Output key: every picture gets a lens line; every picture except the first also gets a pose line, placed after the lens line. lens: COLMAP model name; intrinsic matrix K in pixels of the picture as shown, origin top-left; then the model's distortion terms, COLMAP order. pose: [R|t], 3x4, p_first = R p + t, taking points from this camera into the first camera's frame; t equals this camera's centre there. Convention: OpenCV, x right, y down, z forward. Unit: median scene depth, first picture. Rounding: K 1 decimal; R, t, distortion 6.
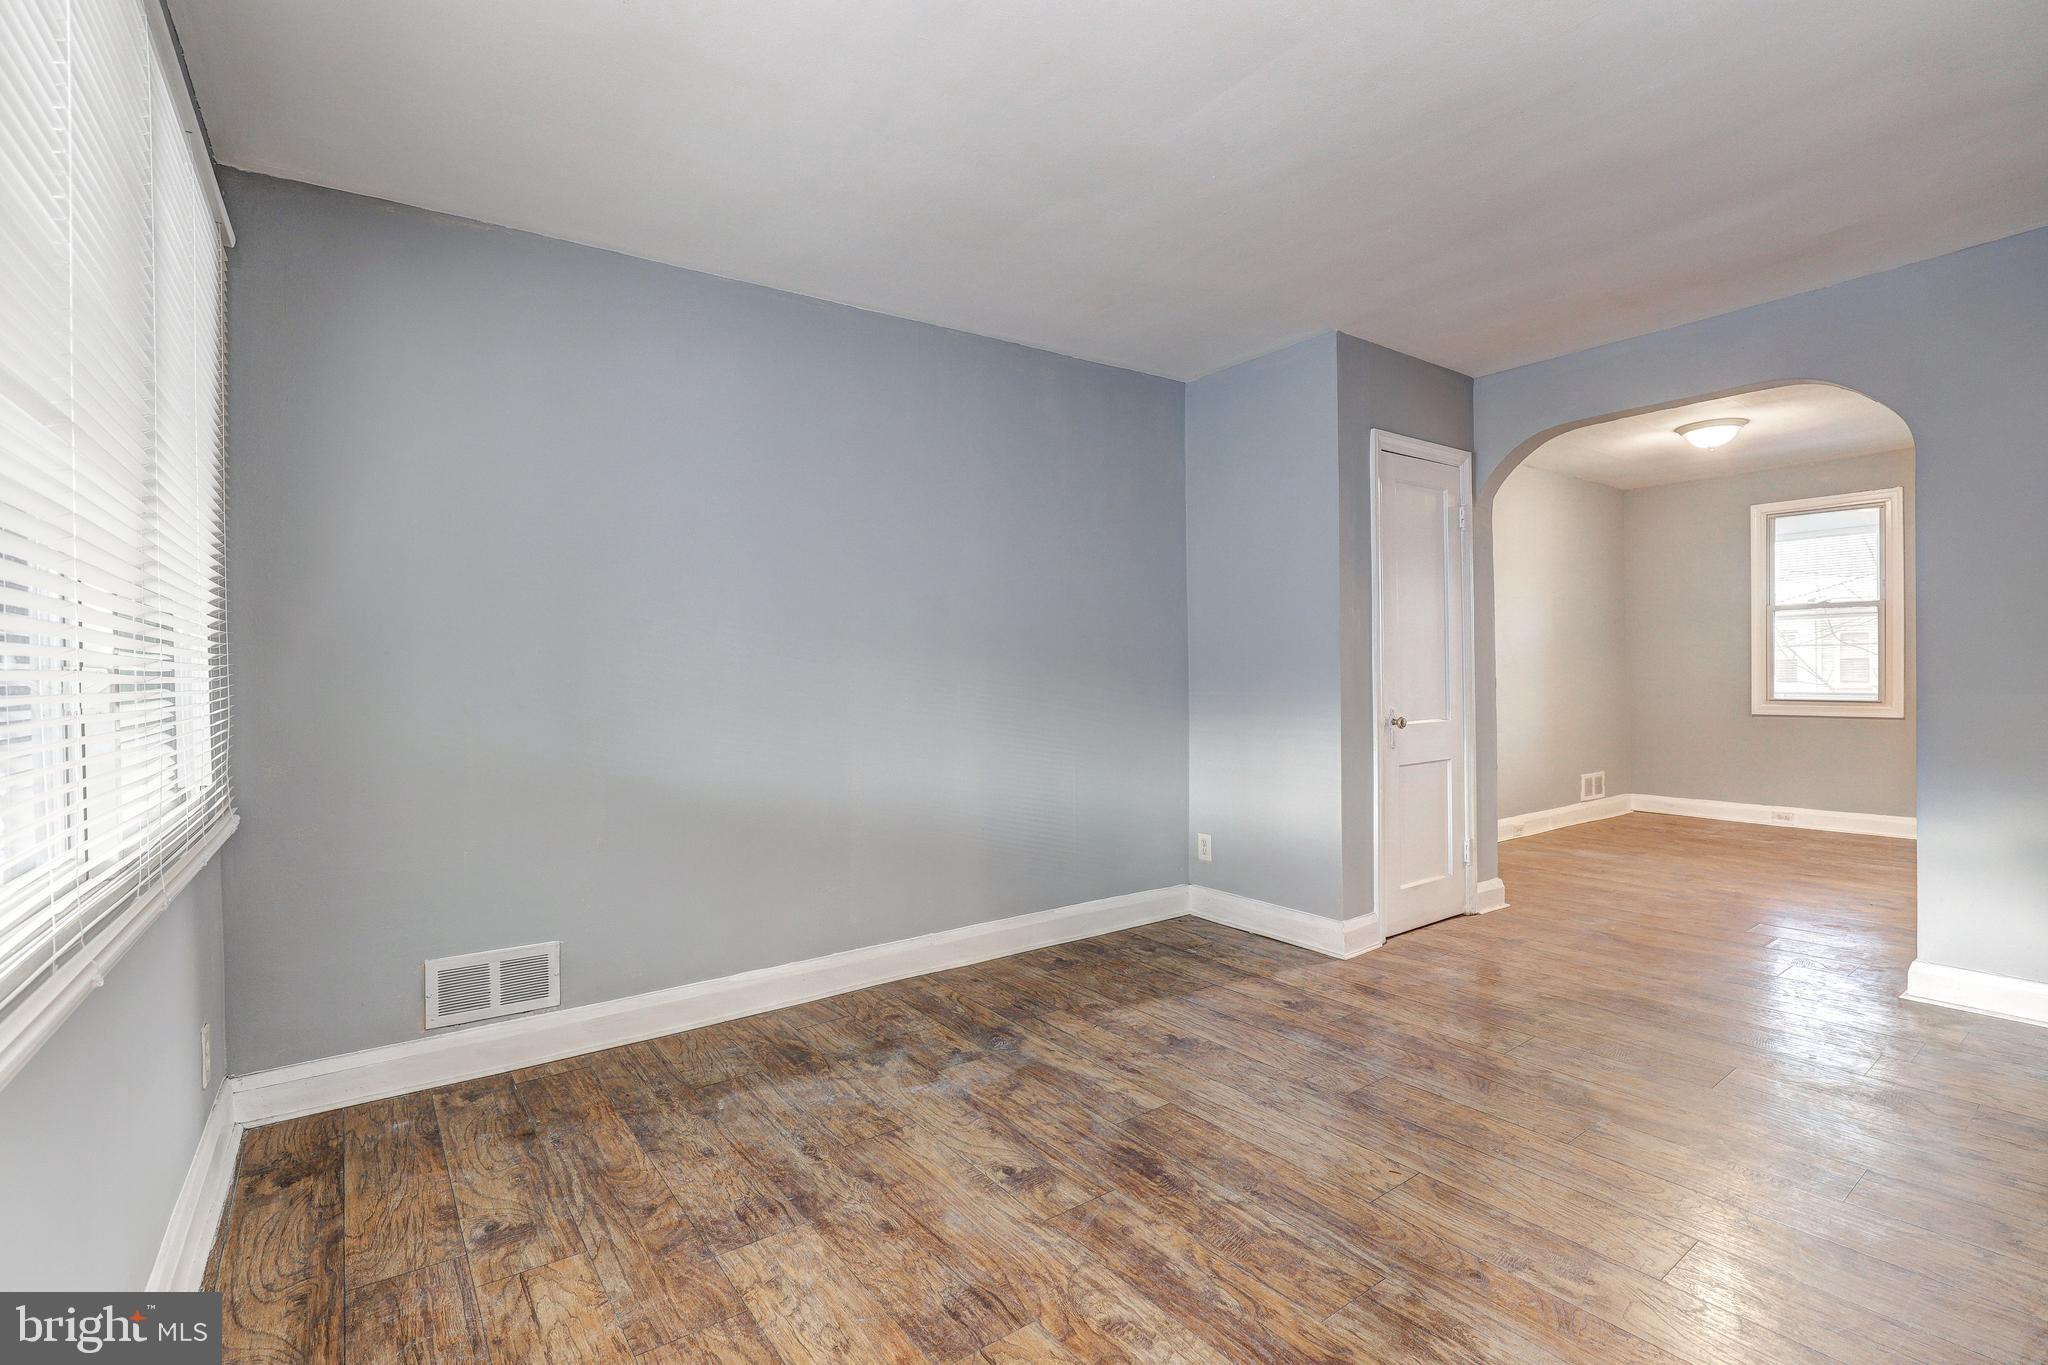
lens RADIAL K [[942.4, 0, 1033.9], [0, 942.4, 685.2], [0, 0, 1]] dist [-0.022550, 0.006404]
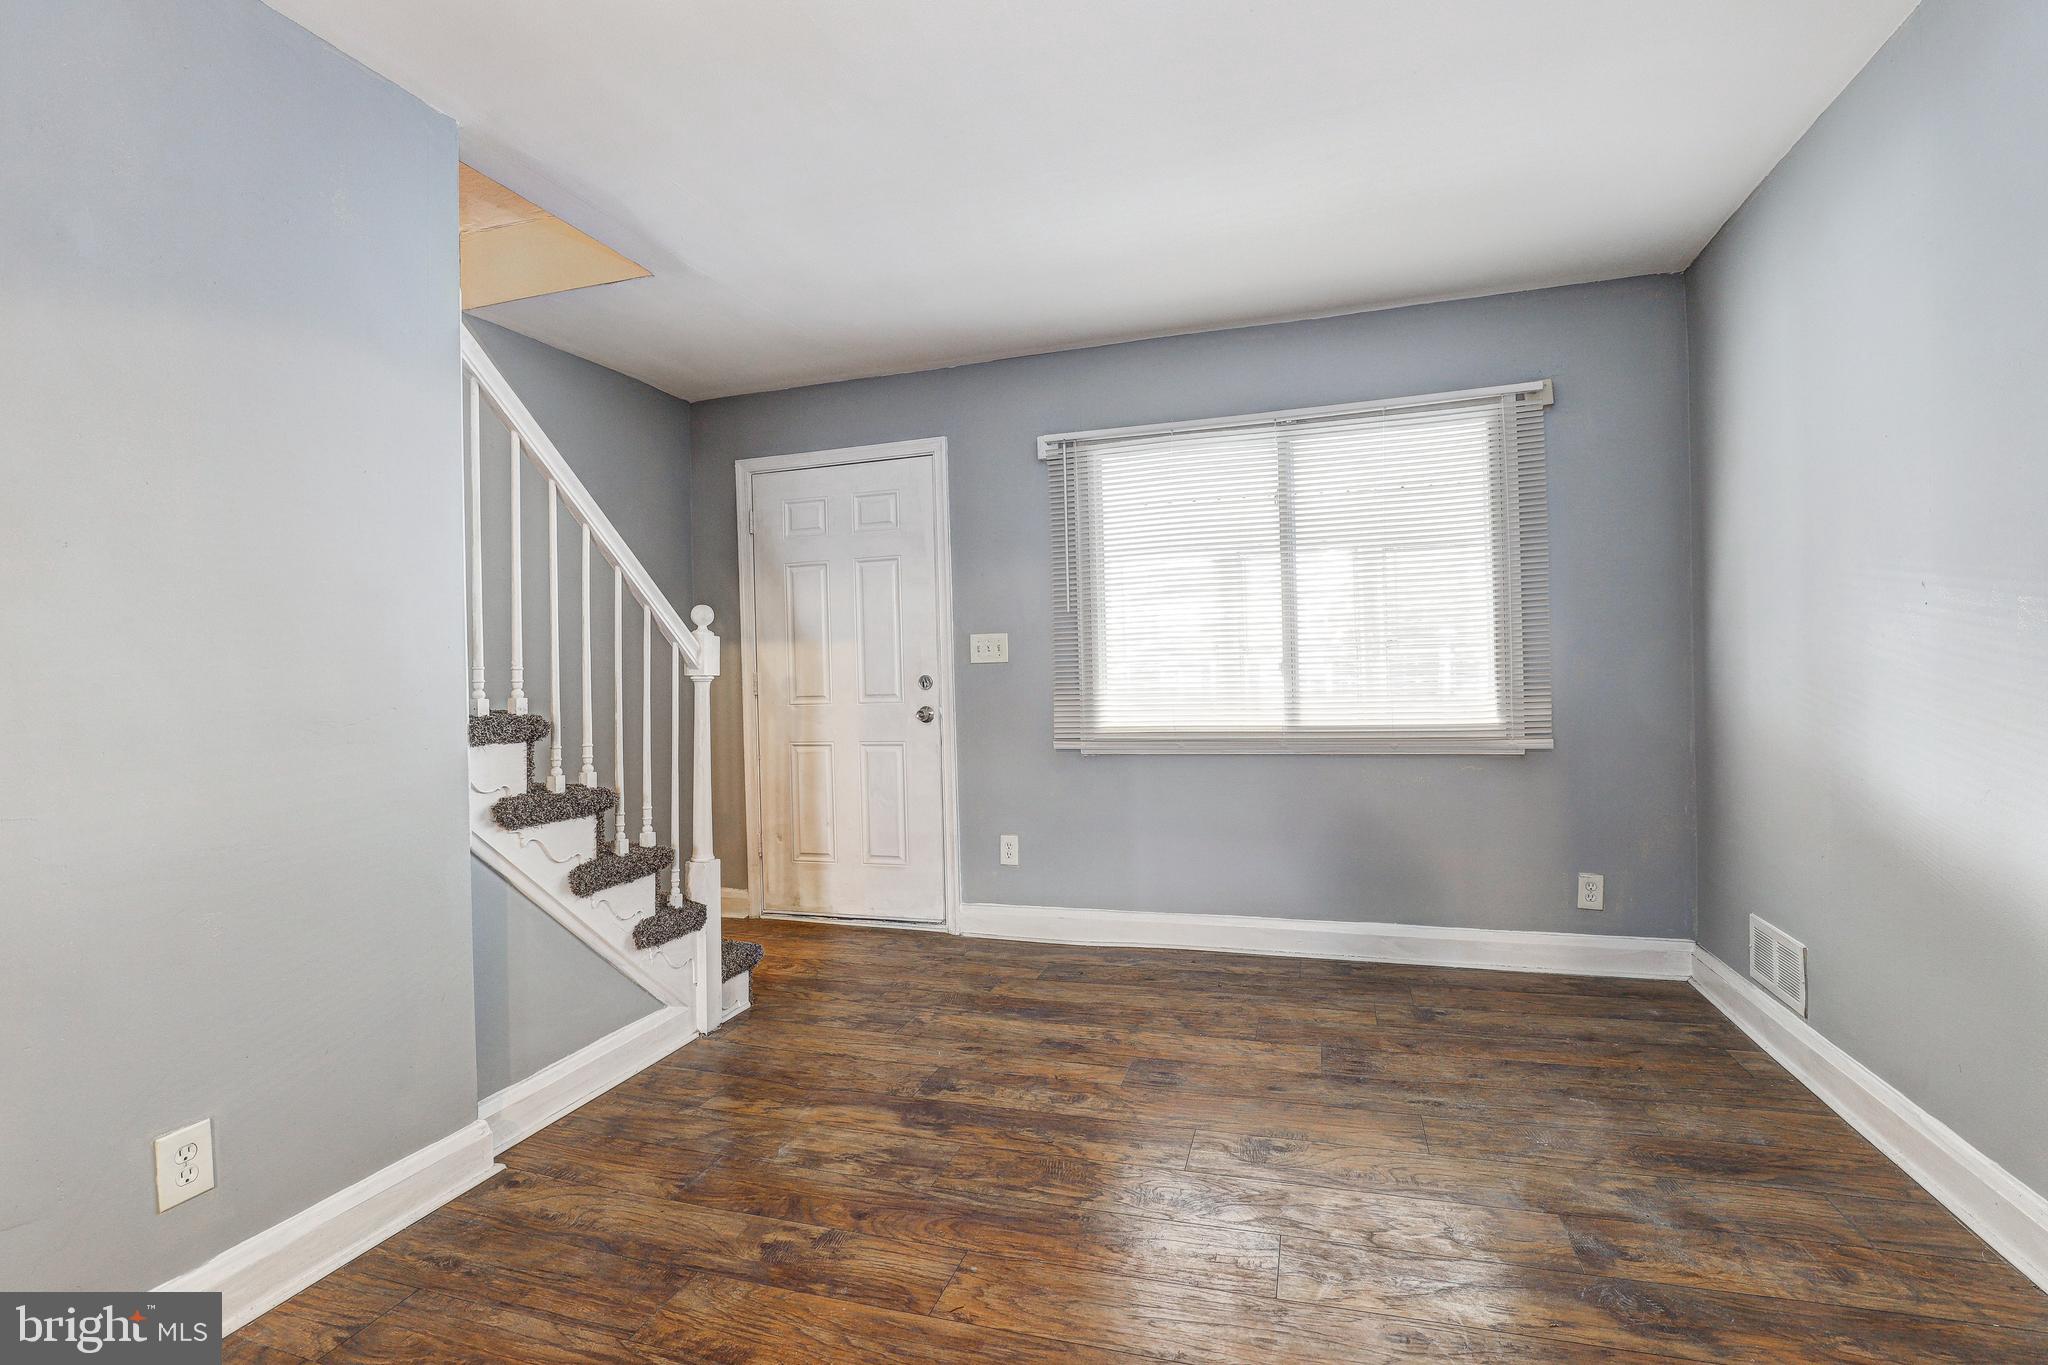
lens RADIAL K [[942.4, 0, 1028.8], [0, 942.4, 675.4], [0, 0, 1]] dist [-0.022550, 0.006404]
pose [[-0.812477, 0.035365, -0.581920, 0.758501], [0.028285, 0.999374, 0.021243, -0.030513], [0.582307, 0.000800, -0.812969, 1.635320]]
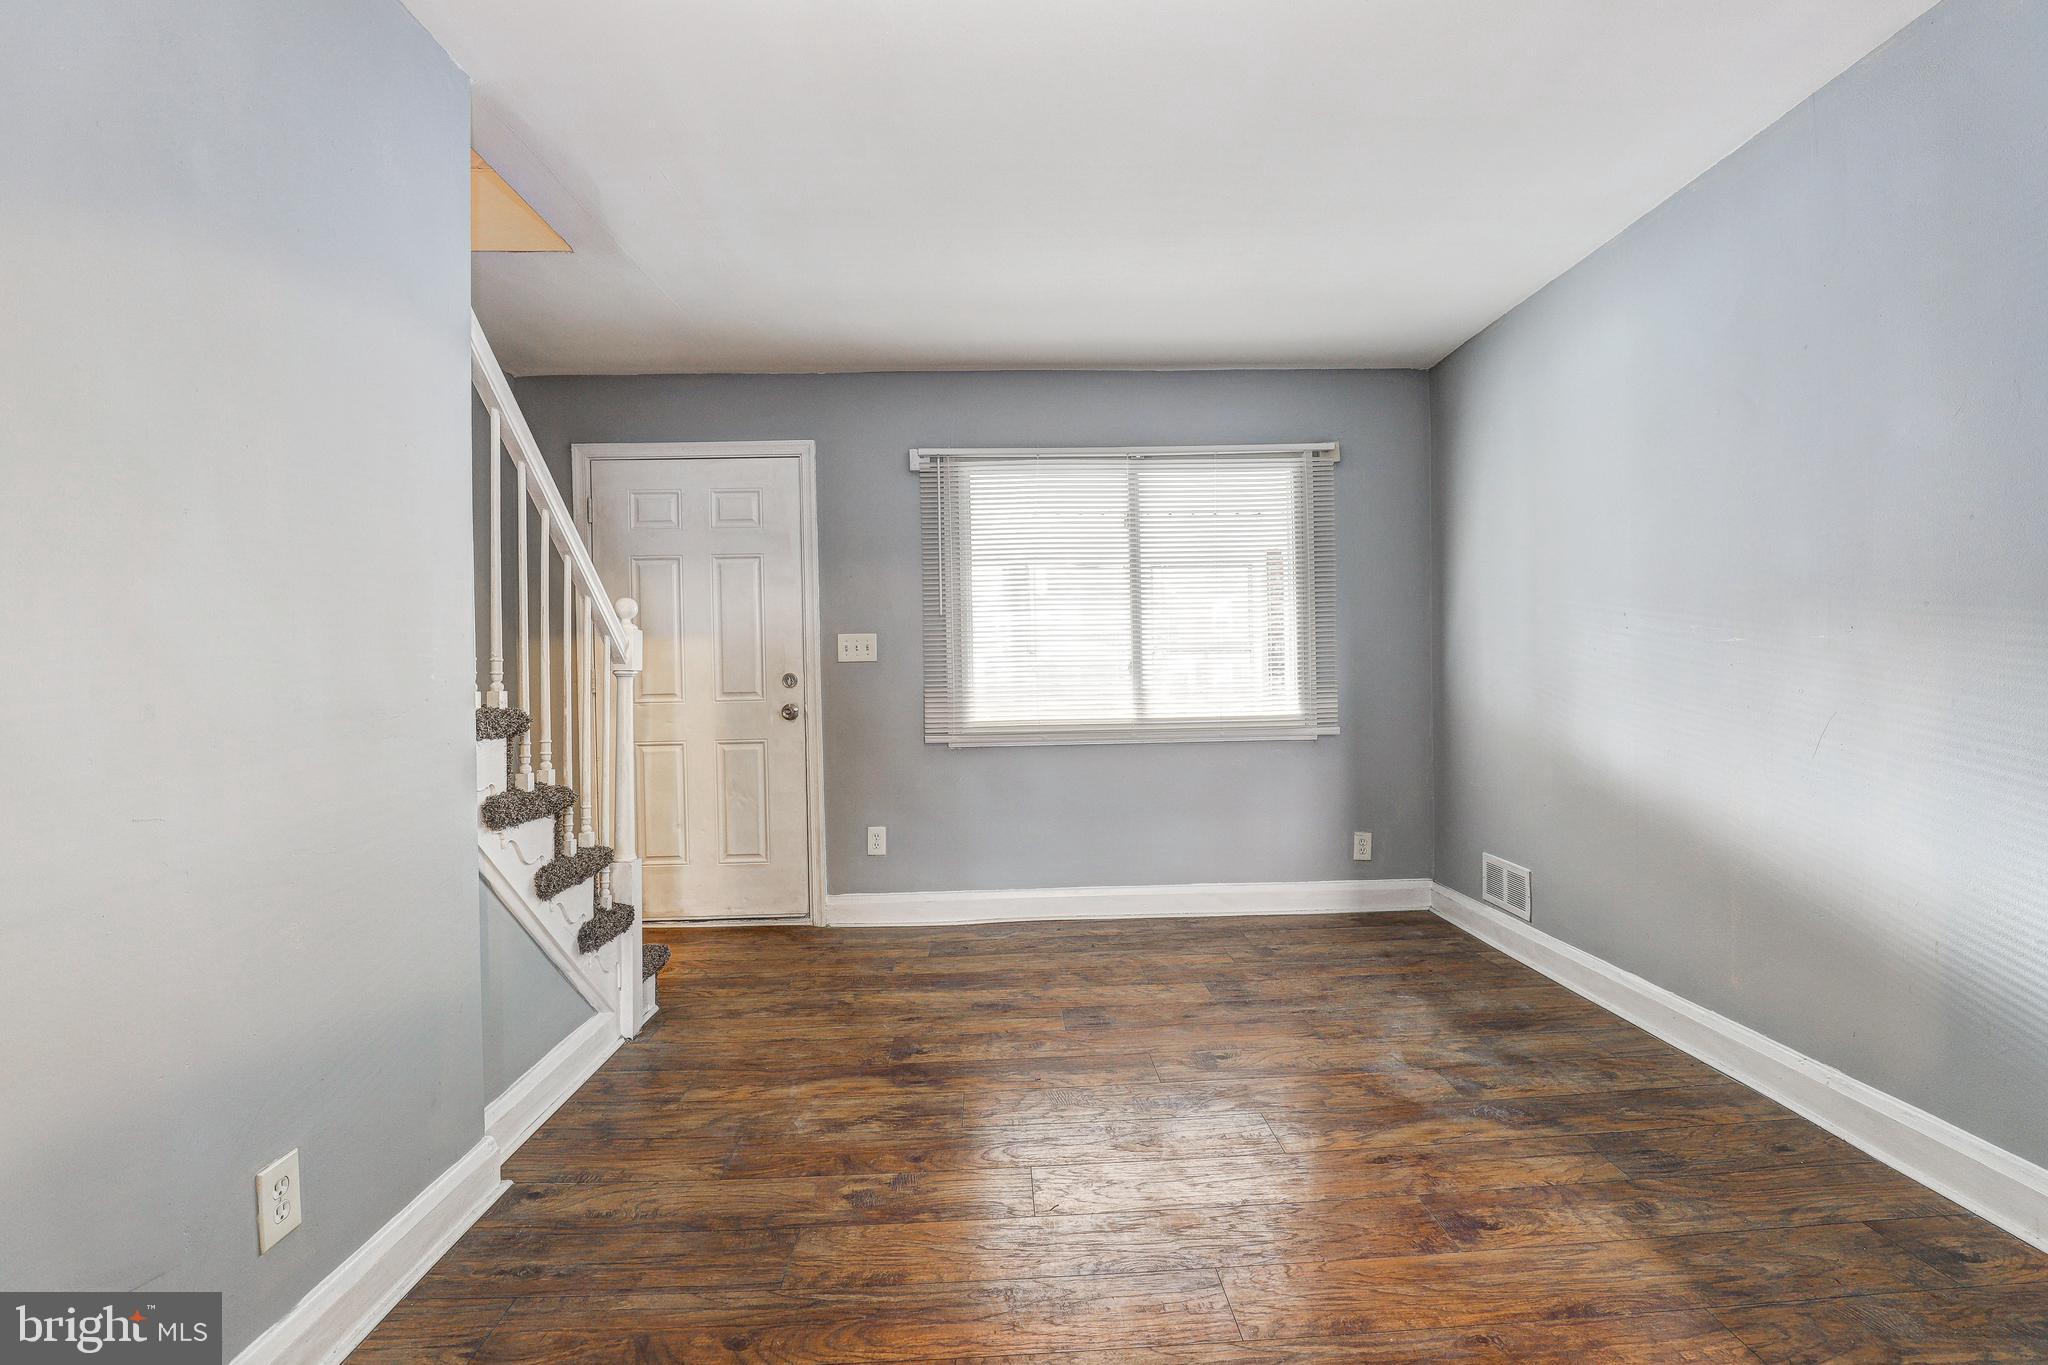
lens RADIAL K [[942.4, 0, 1032.5], [0, 942.4, 675.1], [0, 0, 1]] dist [-0.022550, 0.006404]
pose [[-0.566270, 0.027830, -0.823750, 1.122614], [0.013797, 0.999610, 0.024286, -0.032365], [0.824104, 0.002387, -0.566433, 1.471408]]
